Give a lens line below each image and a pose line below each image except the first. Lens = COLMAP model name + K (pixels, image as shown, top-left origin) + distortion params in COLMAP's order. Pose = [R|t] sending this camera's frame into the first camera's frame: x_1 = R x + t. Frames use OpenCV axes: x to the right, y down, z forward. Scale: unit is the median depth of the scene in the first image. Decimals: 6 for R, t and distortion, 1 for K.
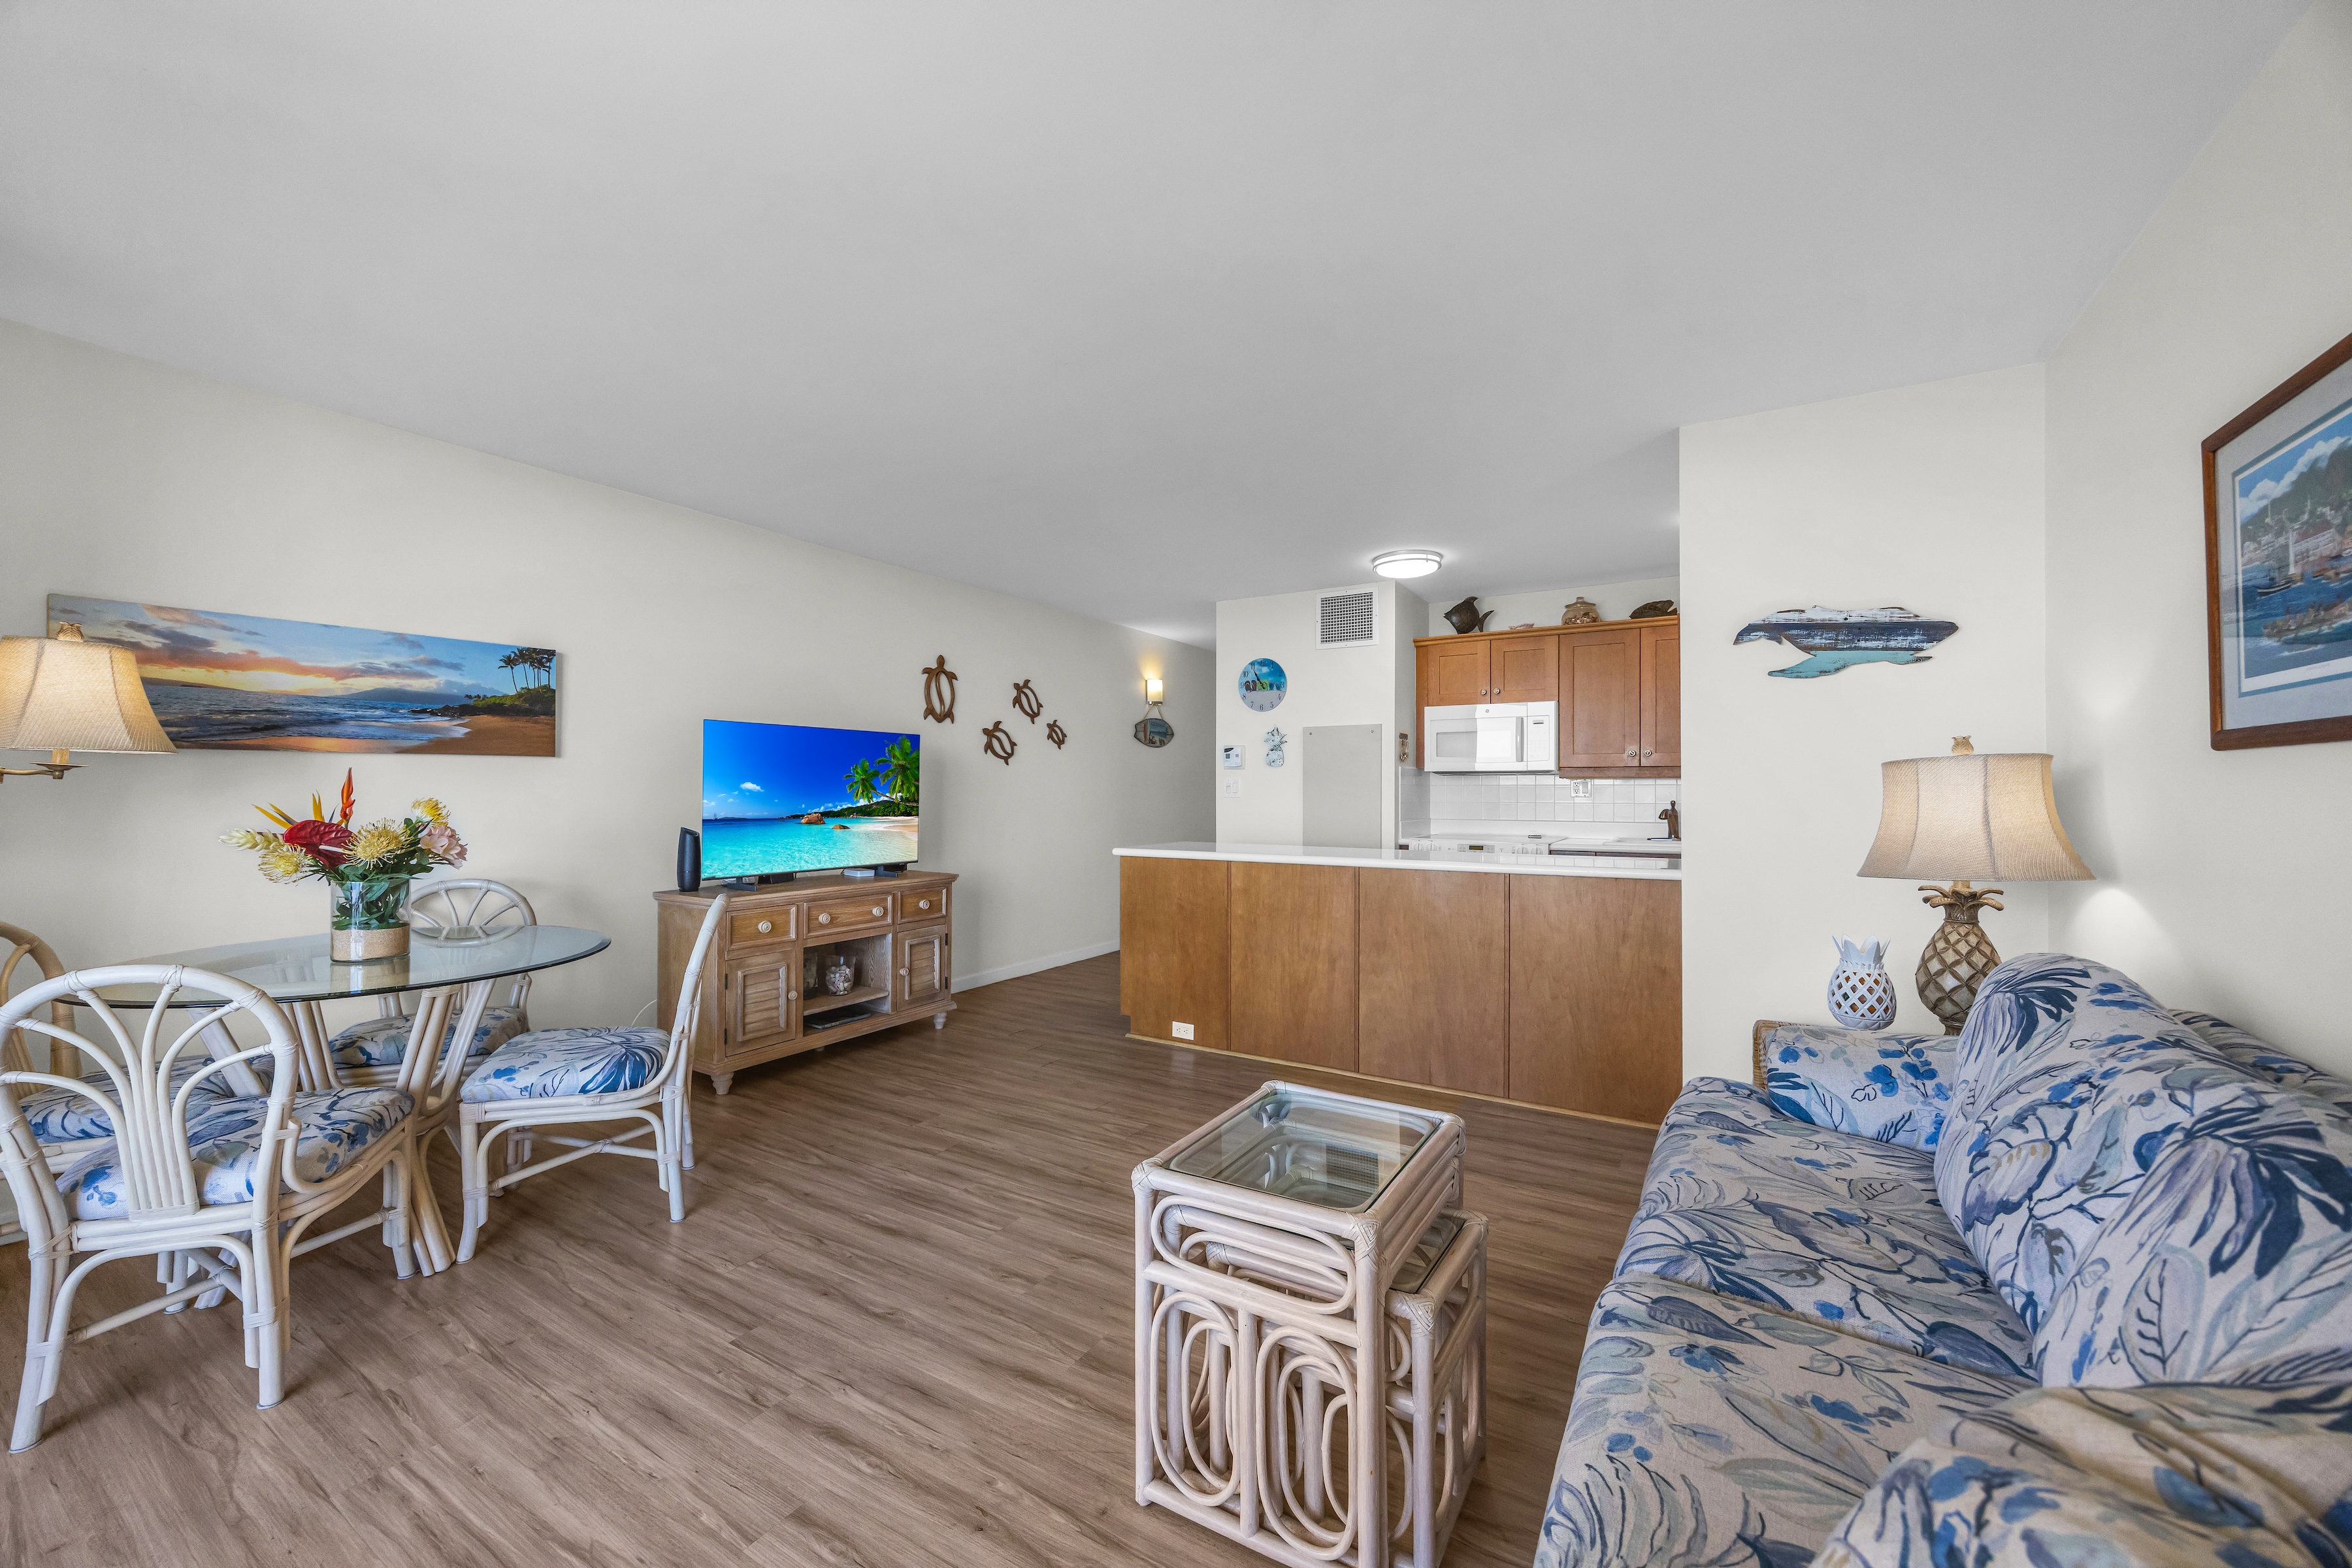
lens RADIAL K [[895.1, 0, 1176.0], [0, 895.1, 784.0], [0, 0, 1]] dist [0.000118, -0.000038]
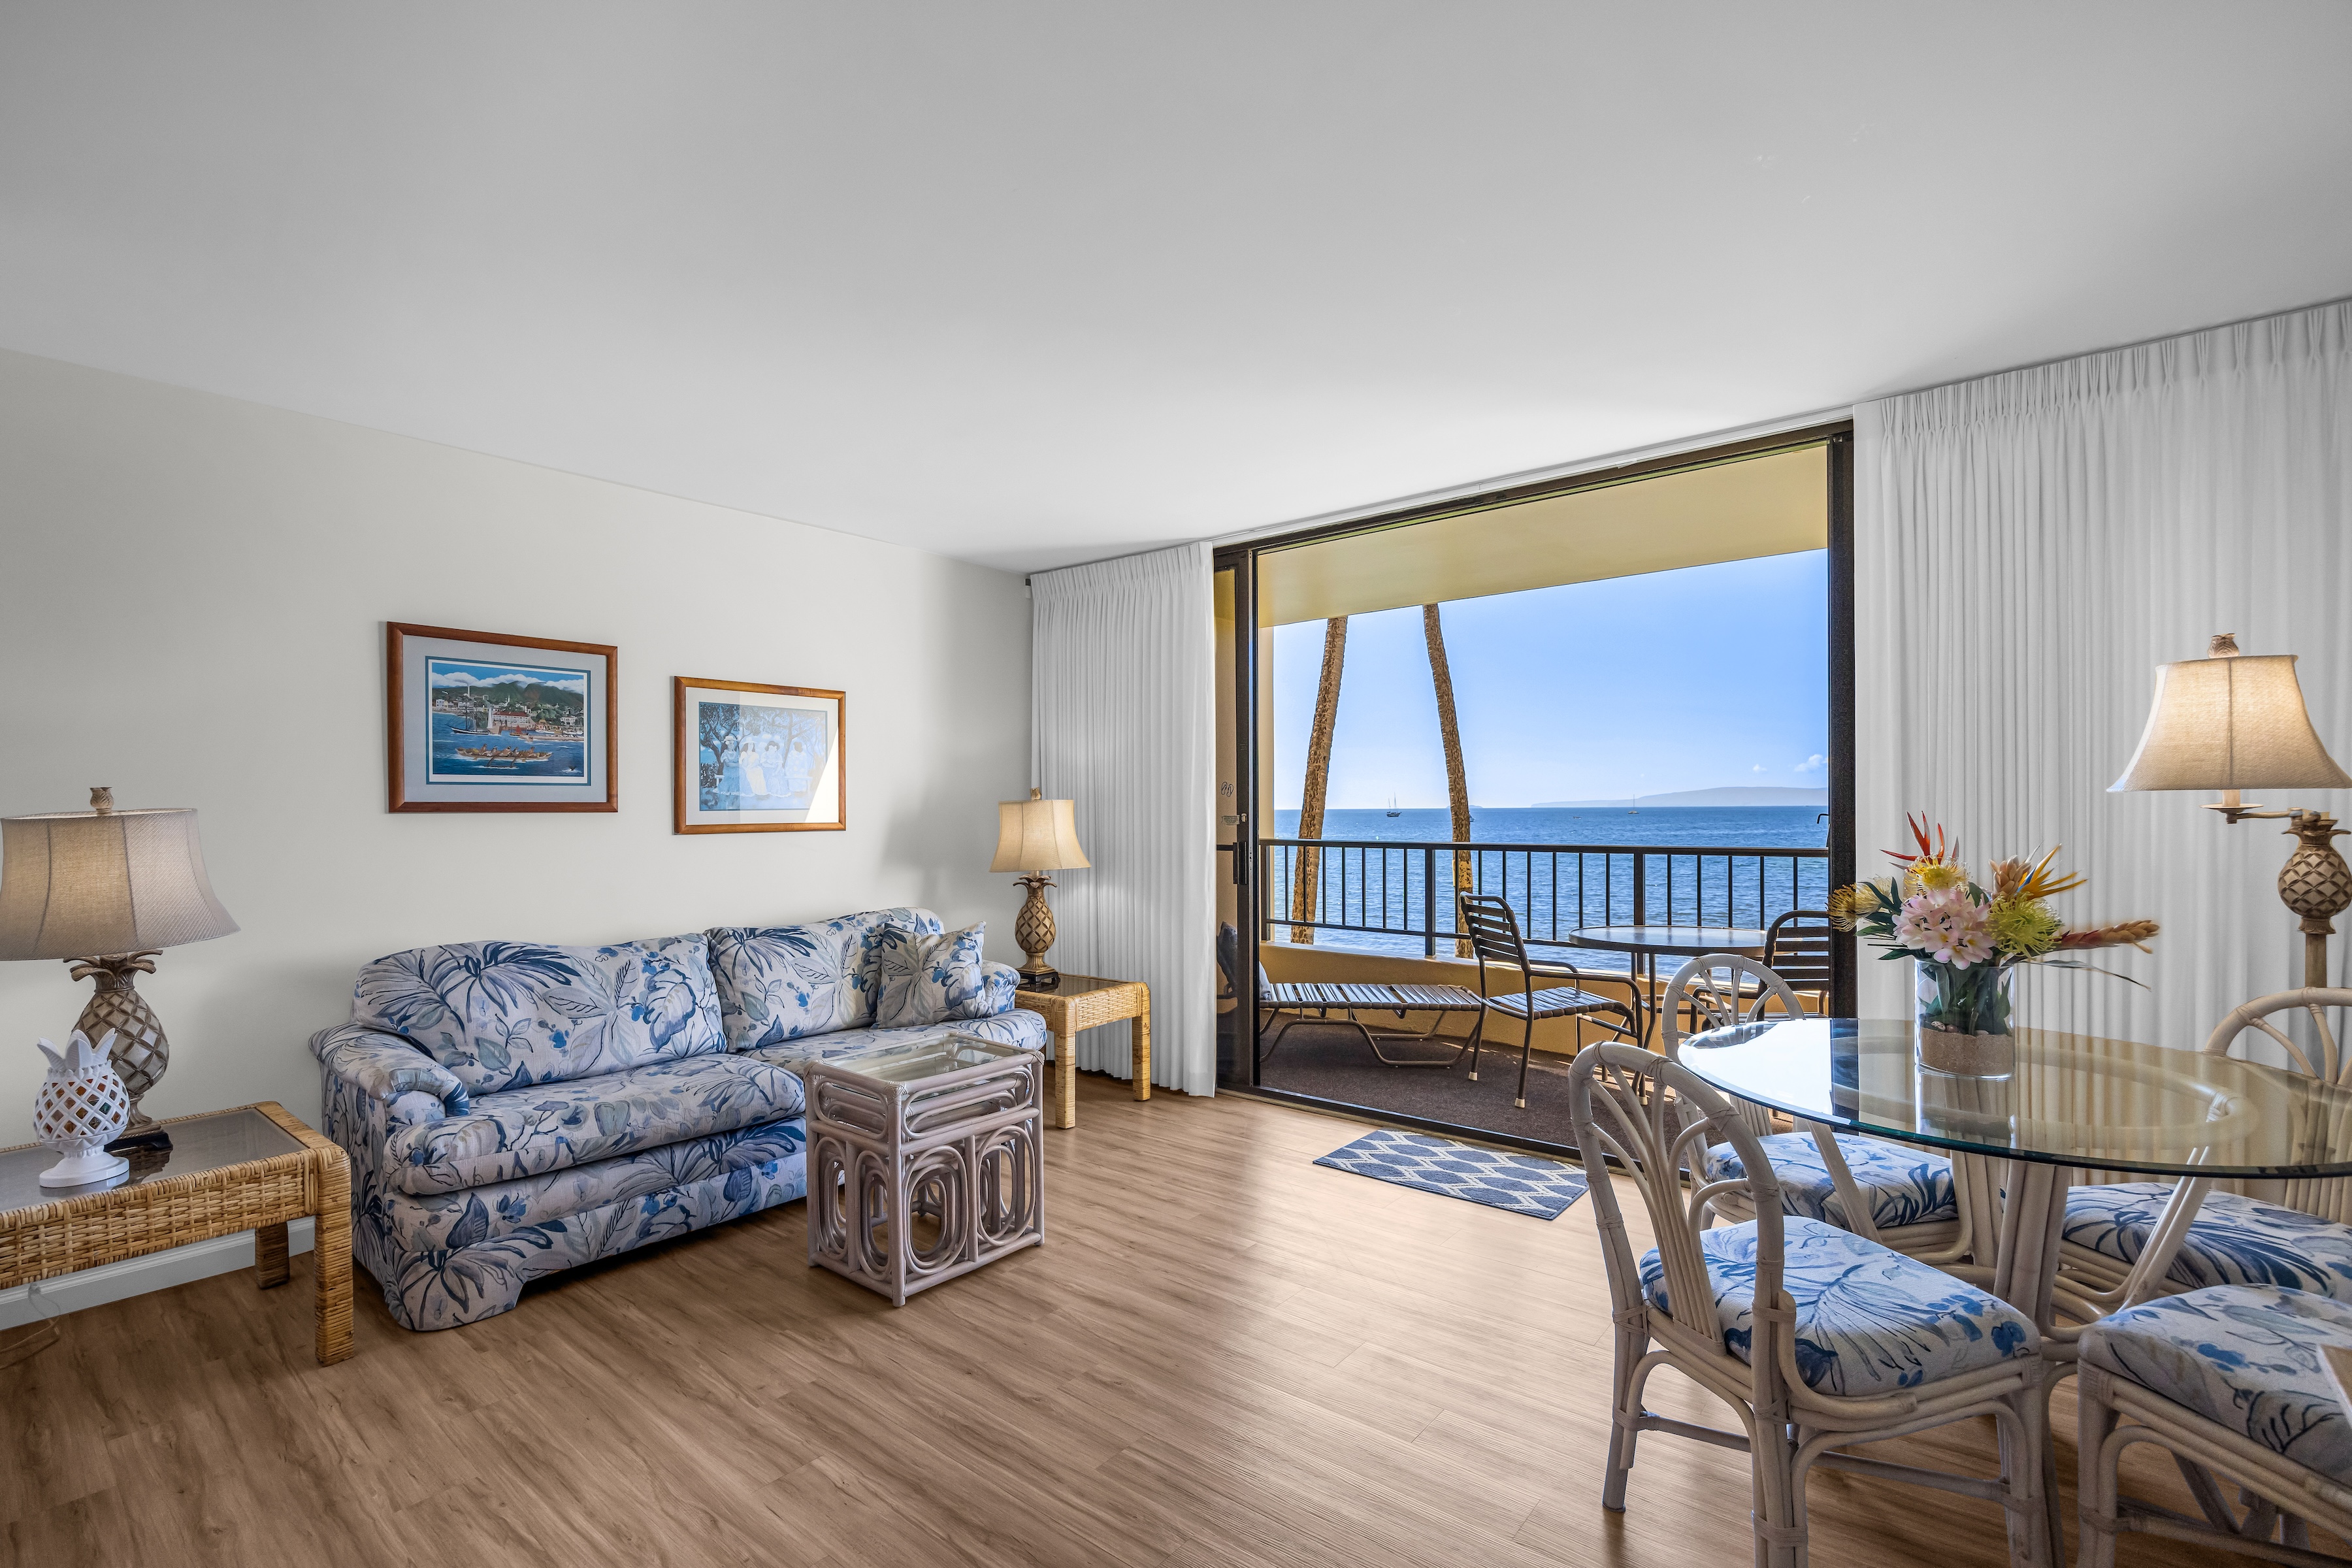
lens RADIAL K [[1051.9, 0, 1189.0], [0, 1051.9, 803.4], [0, 0, 1]] dist [-0.015501, 0.000400]
pose [[-0.991332, 0.006520, 0.131222, -0.312918], [0.005250, 0.999936, -0.010021, -0.016507], [-0.131279, -0.009245, -0.991302, 1.587456]]
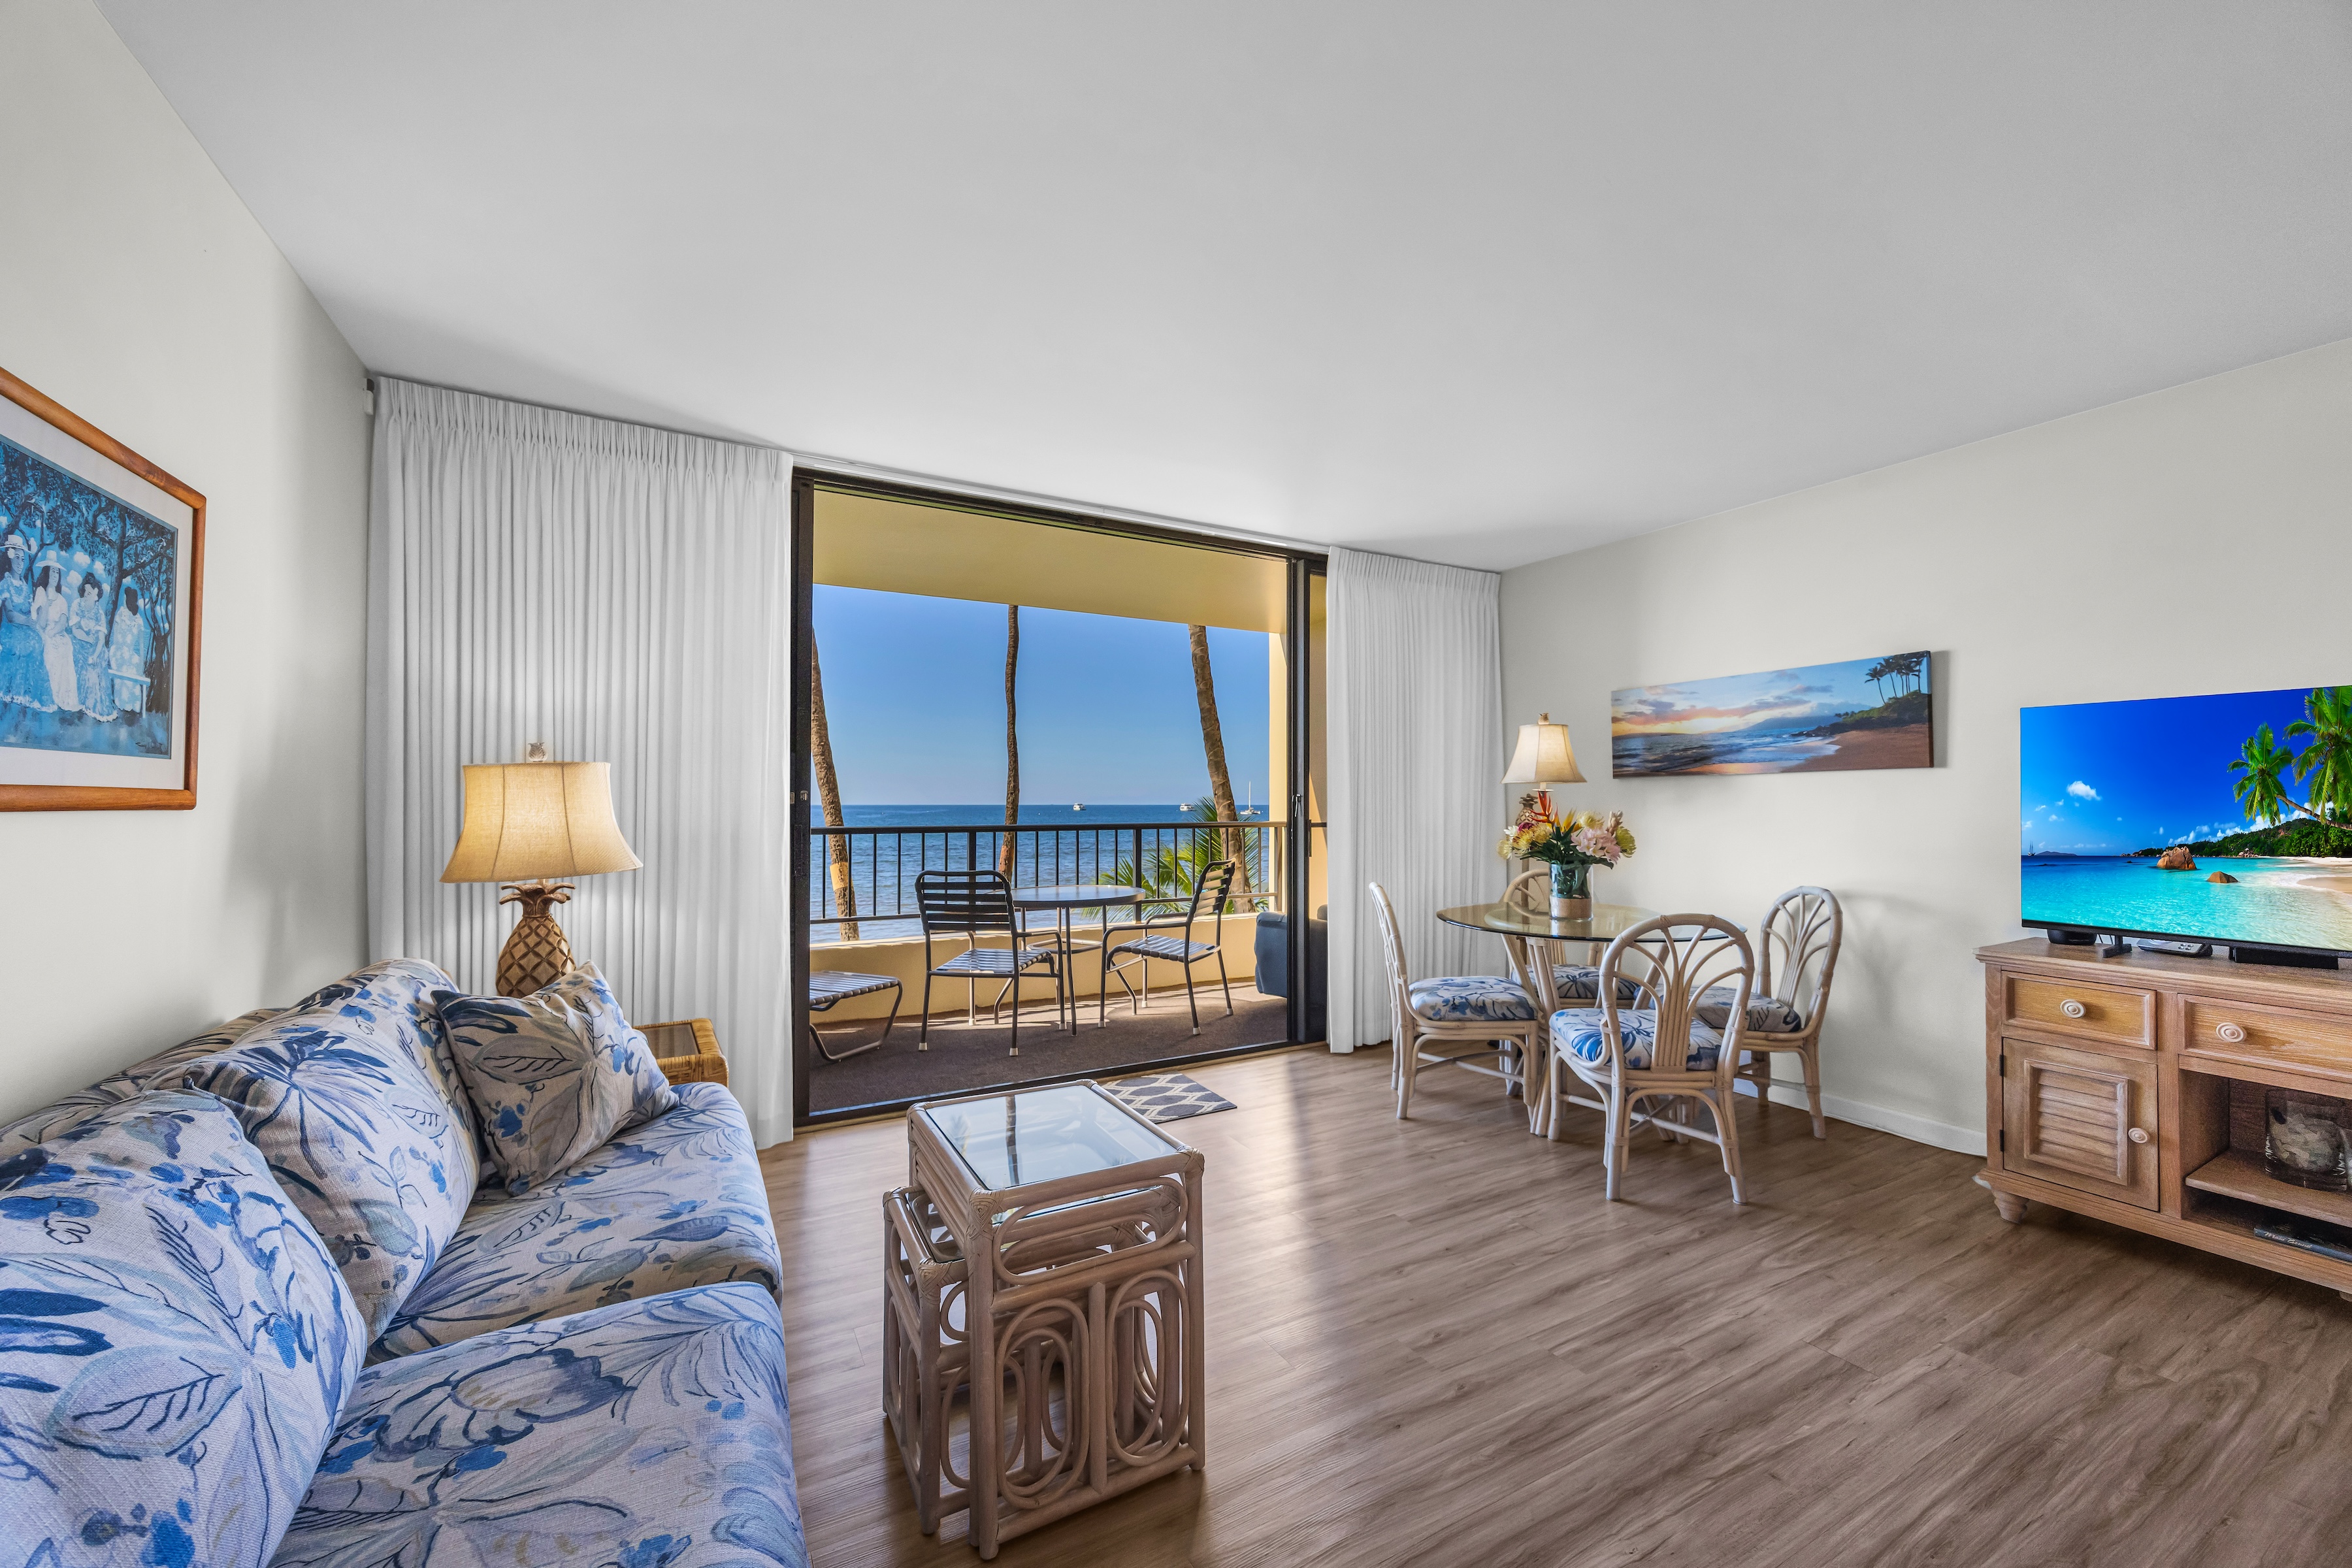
lens RADIAL K [[895.1, 0, 1176.0], [0, 895.1, 784.0], [0, 0, 1]] dist [0.000118, -0.000038]
pose [[-0.494645, -0.019909, -0.868867, 0.580817], [0.005421, 0.999647, -0.025992, 0.007503], [0.869078, -0.017567, -0.494363, 0.958531]]
